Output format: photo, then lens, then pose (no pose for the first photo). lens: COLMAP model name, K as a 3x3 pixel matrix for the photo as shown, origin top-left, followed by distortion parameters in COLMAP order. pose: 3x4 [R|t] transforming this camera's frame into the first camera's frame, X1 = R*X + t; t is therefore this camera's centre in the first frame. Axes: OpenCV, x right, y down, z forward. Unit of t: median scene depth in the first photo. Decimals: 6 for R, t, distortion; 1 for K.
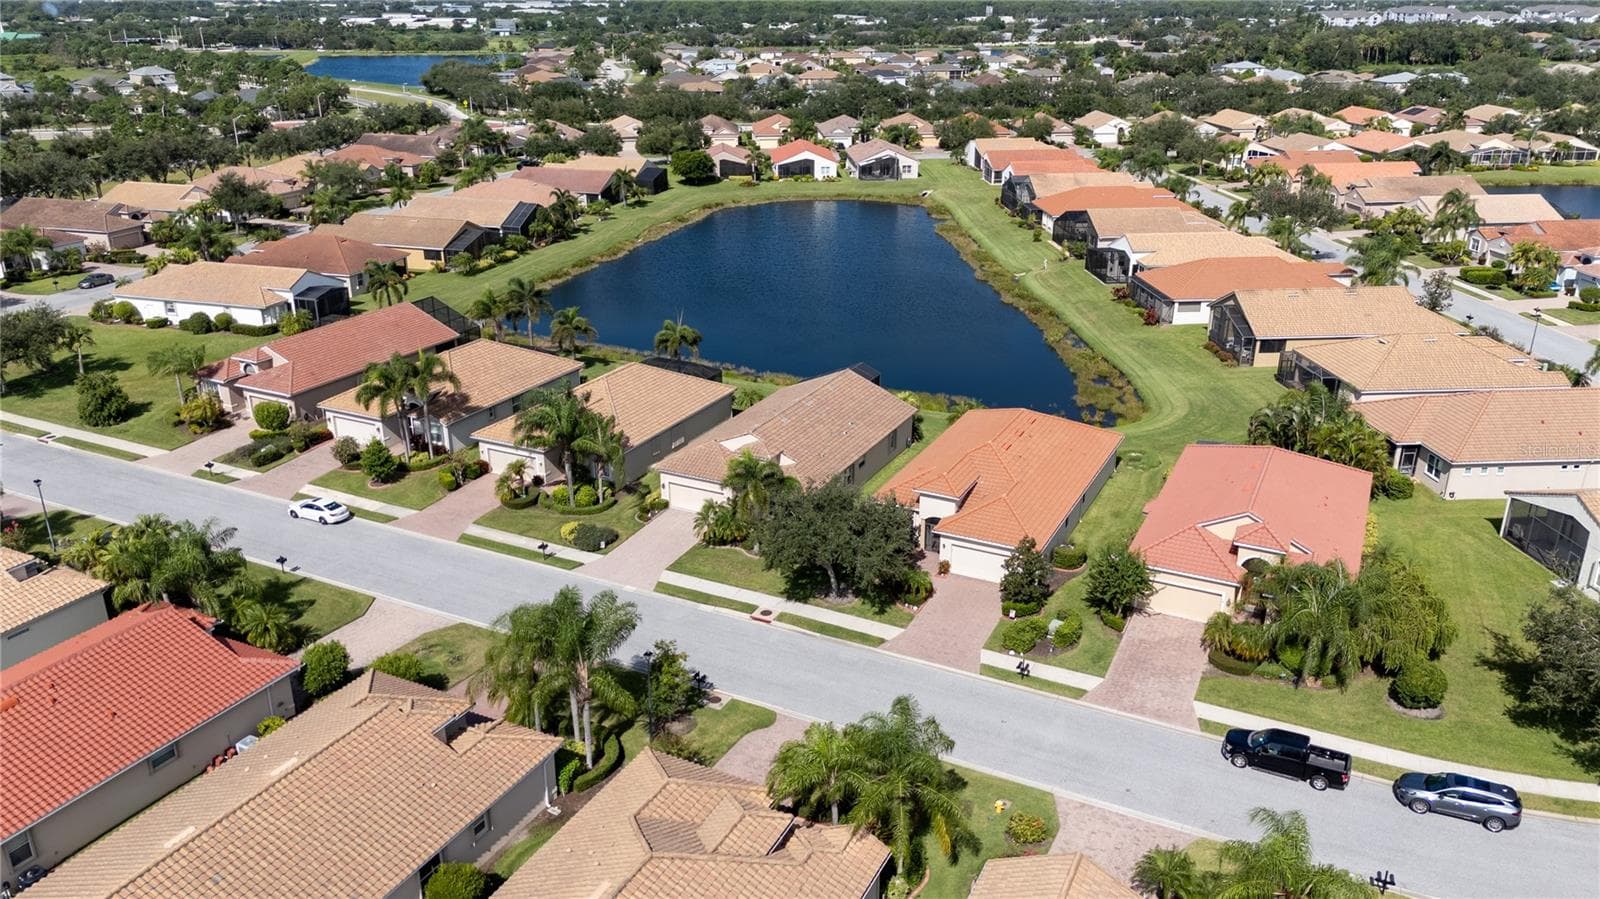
lens RADIAL K [[1176.0, 0, 800.0], [0, 1176.0, 449.5], [0, 0, 1]] dist [0.063904, -0.054828]
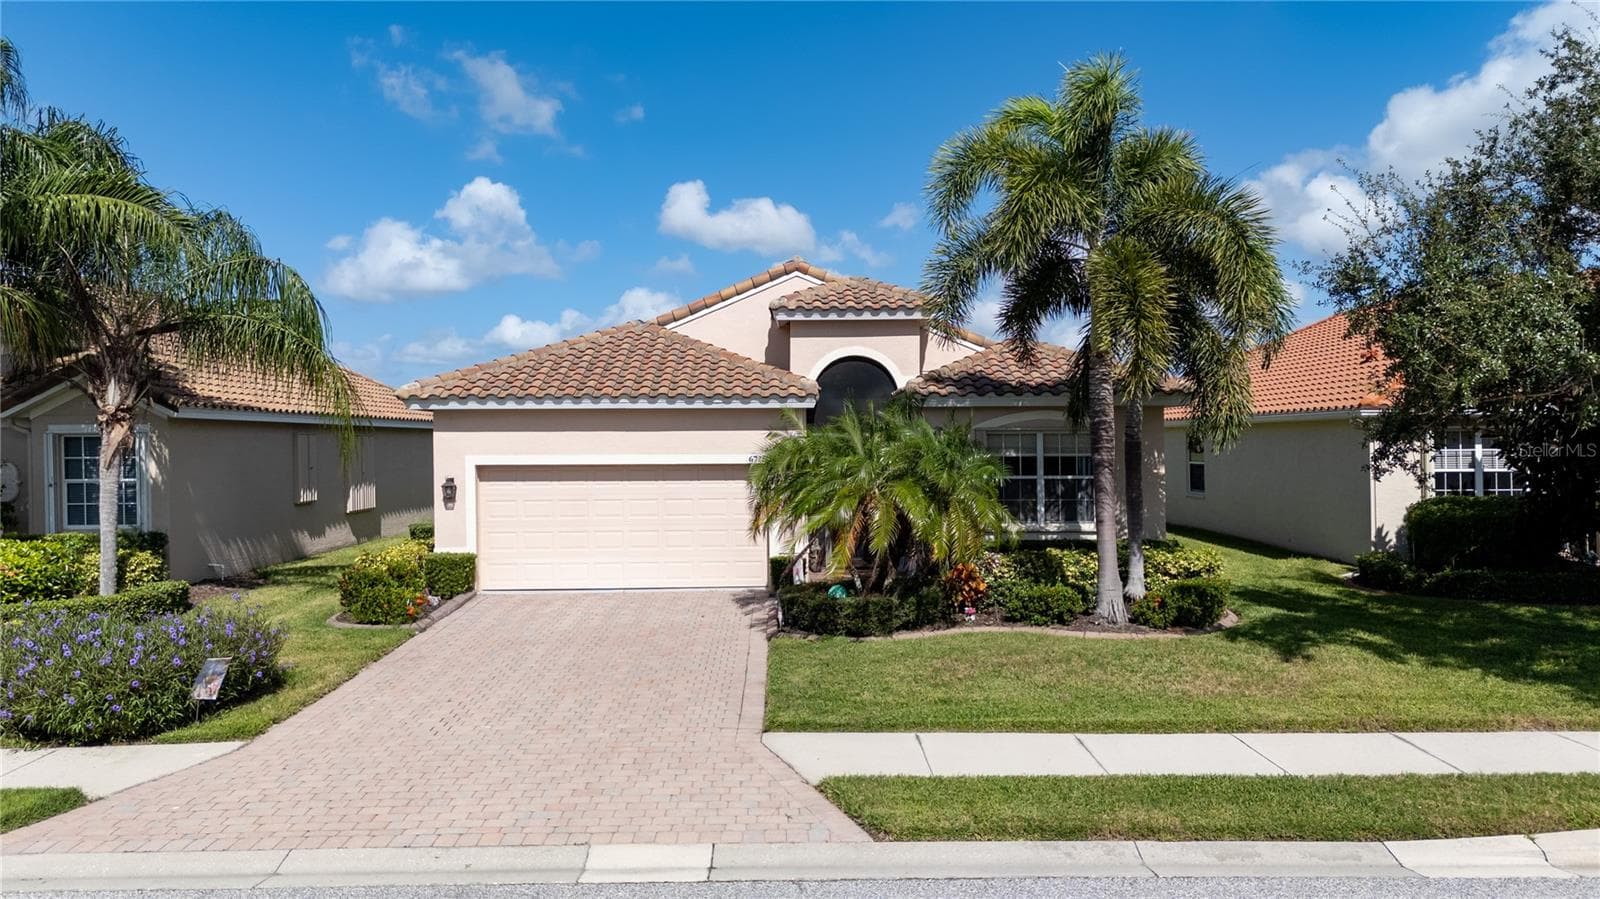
lens RADIAL K [[1192.3, 0, 800.0], [0, 1192.3, 449.5], [0, 0, 1]] dist [0.027115, -0.001174]
pose [[0.886634, -0.006388, 0.462428, -0.125845], [0.172749, 0.932103, -0.318343, 0.082719], [-0.428997, 0.362138, 0.827537, 0.611860]]
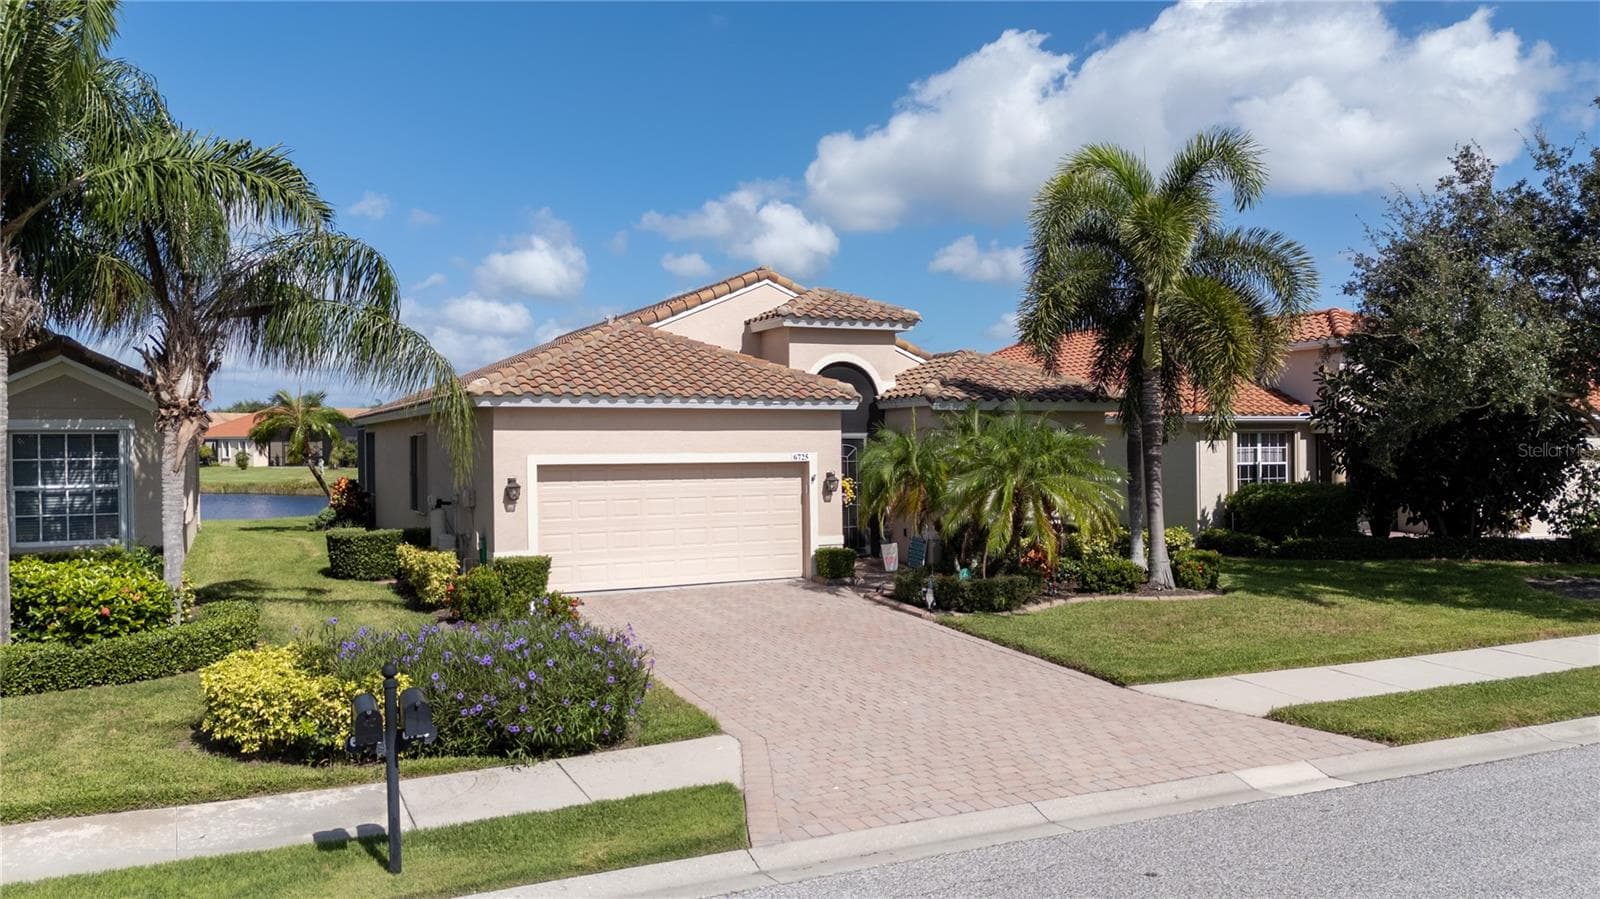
lens RADIAL K [[1187.9, 0, 800.0], [0, 1187.9, 449.5], [0, 0, 1]] dist [0.043253, -0.003817]
pose [[0.614261, -0.007353, 0.789069, -0.196786], [0.293059, 0.930565, -0.219464, 0.066701], [-0.732666, 0.366052, 0.573765, 0.653406]]
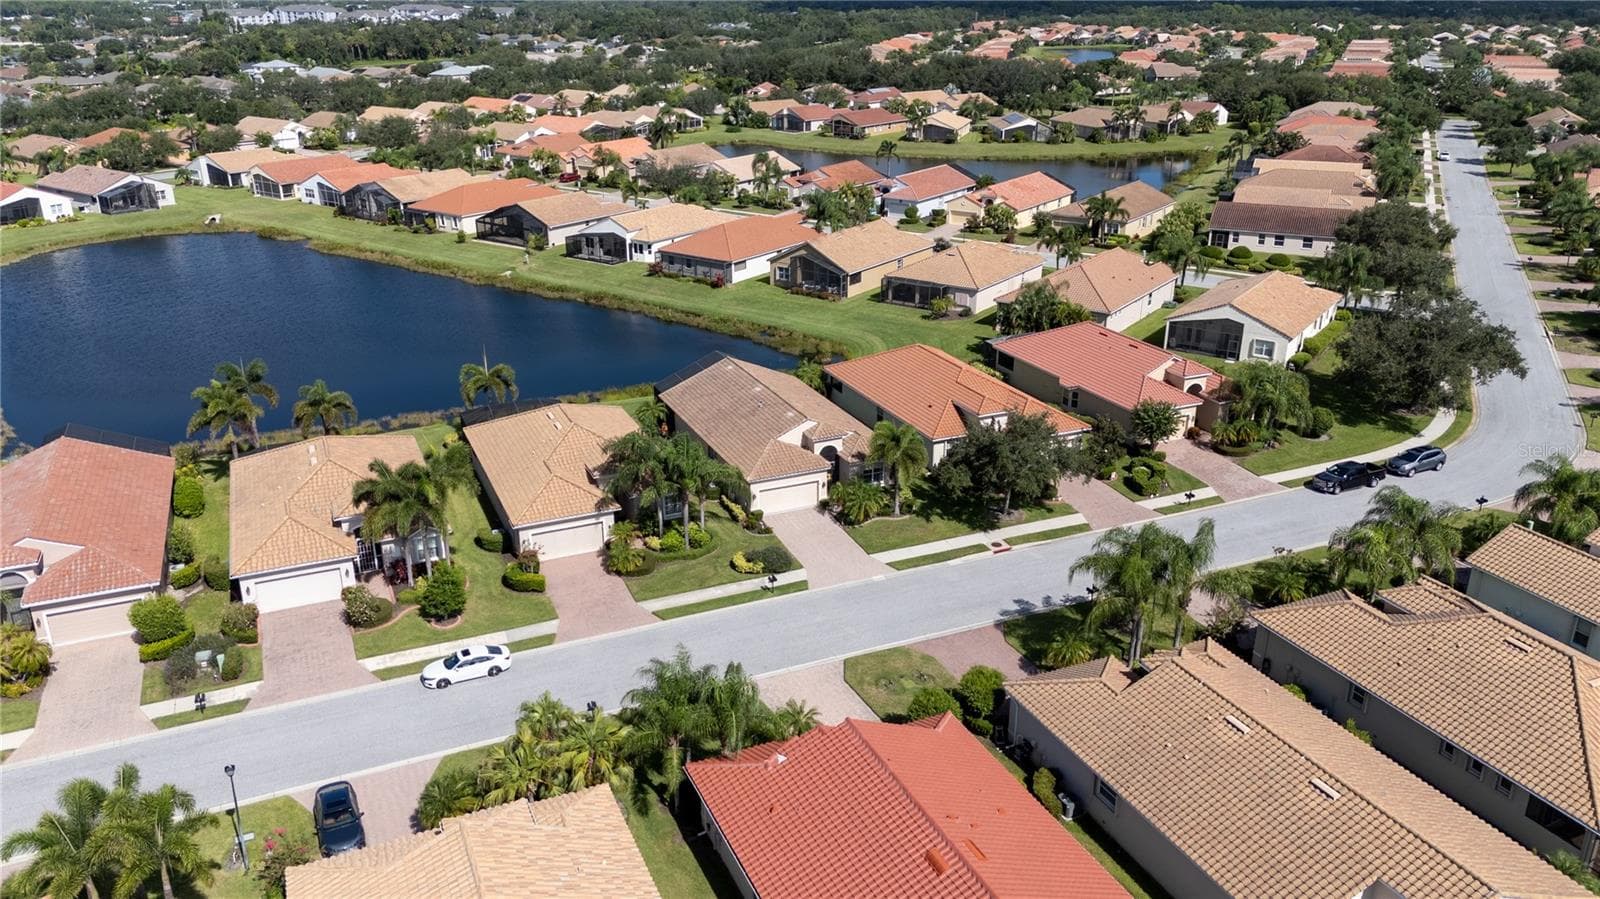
lens RADIAL K [[1176.0, 0, 800.0], [0, 1176.0, 449.5], [0, 0, 1]] dist [0.063904, -0.054828]
pose [[0.633442, -0.281777, 0.720662, -0.610823], [0.281138, 0.951502, 0.124922, -0.091605], [-0.720911, 0.123475, 0.681939, 0.236788]]
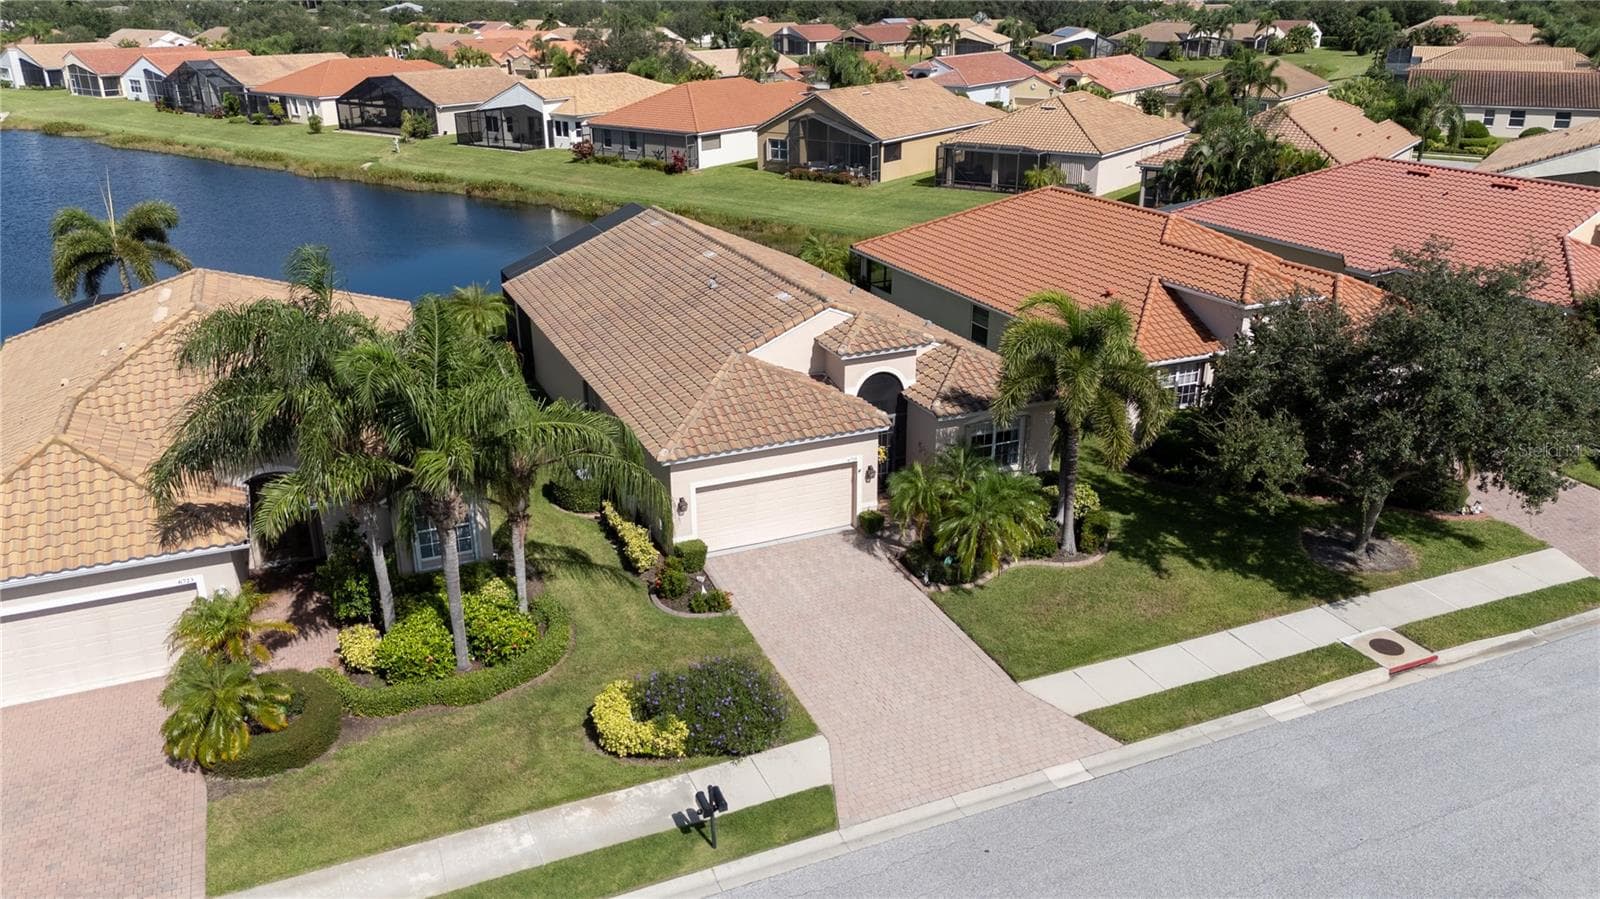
lens RADIAL K [[1176.0, 0, 800.0], [0, 1176.0, 449.5], [0, 0, 1]] dist [0.063904, -0.054828]
pose [[0.634937, -0.281224, 0.719561, -0.268290], [0.281450, 0.951588, 0.123557, -0.014703], [-0.719473, 0.124069, 0.683349, 0.569481]]
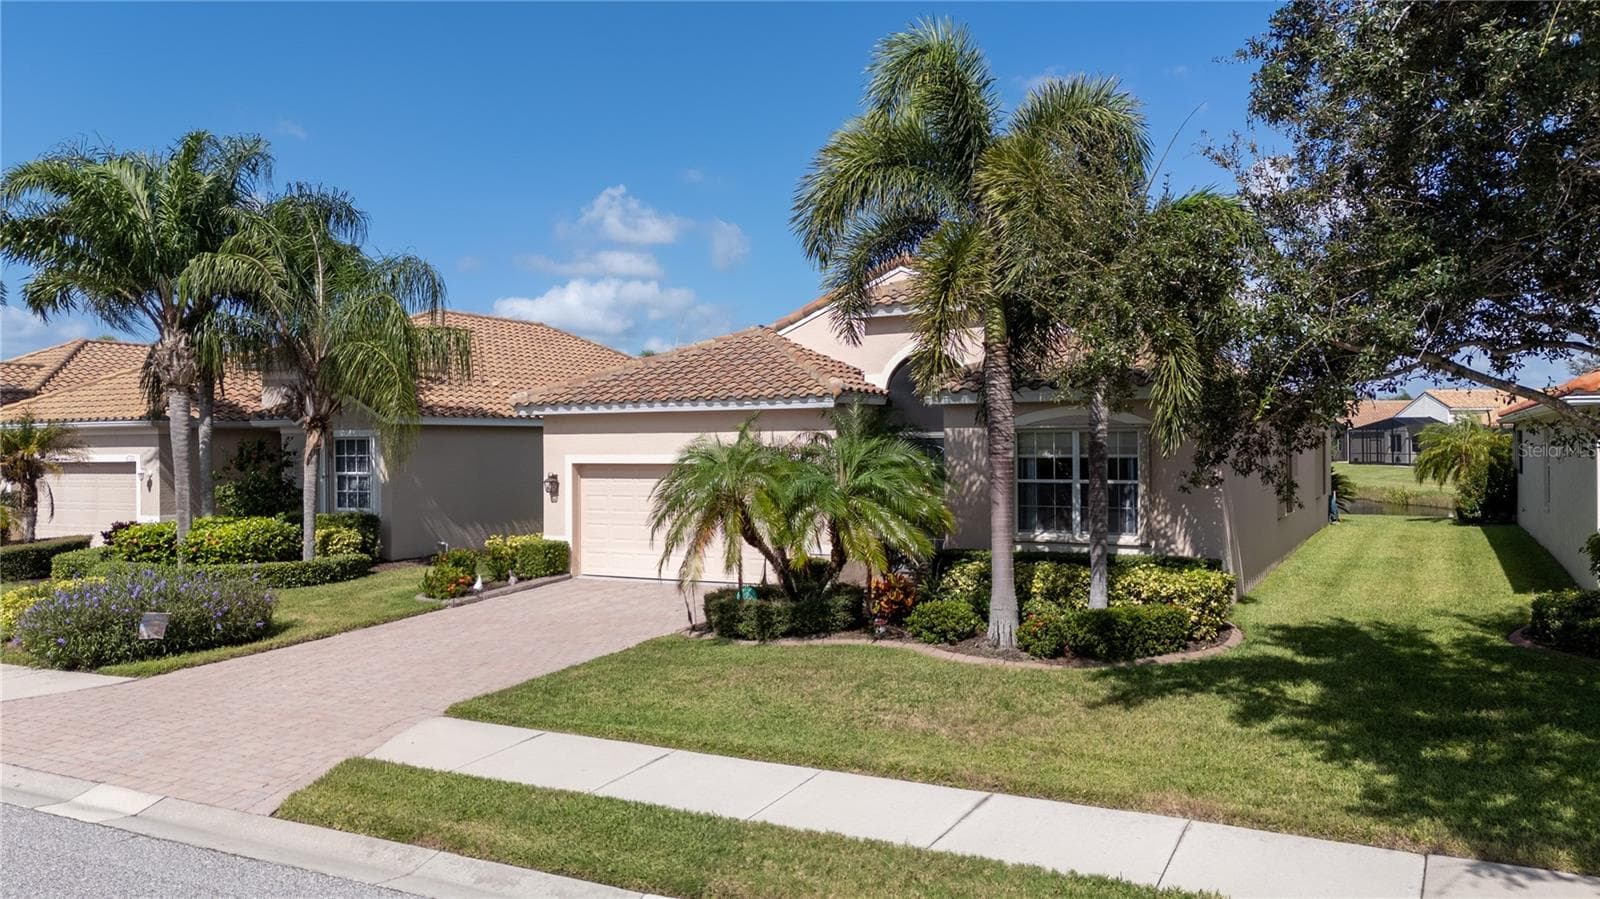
lens RADIAL K [[1176.0, 0, 800.0], [0, 1176.0, 449.5], [0, 0, 1]] dist [0.063904, -0.054828]
pose [[0.999579, -0.005280, -0.028512, -0.044584], [-0.005408, 0.932084, -0.362201, 0.088826], [0.028488, 0.362203, 0.931664, 0.597408]]
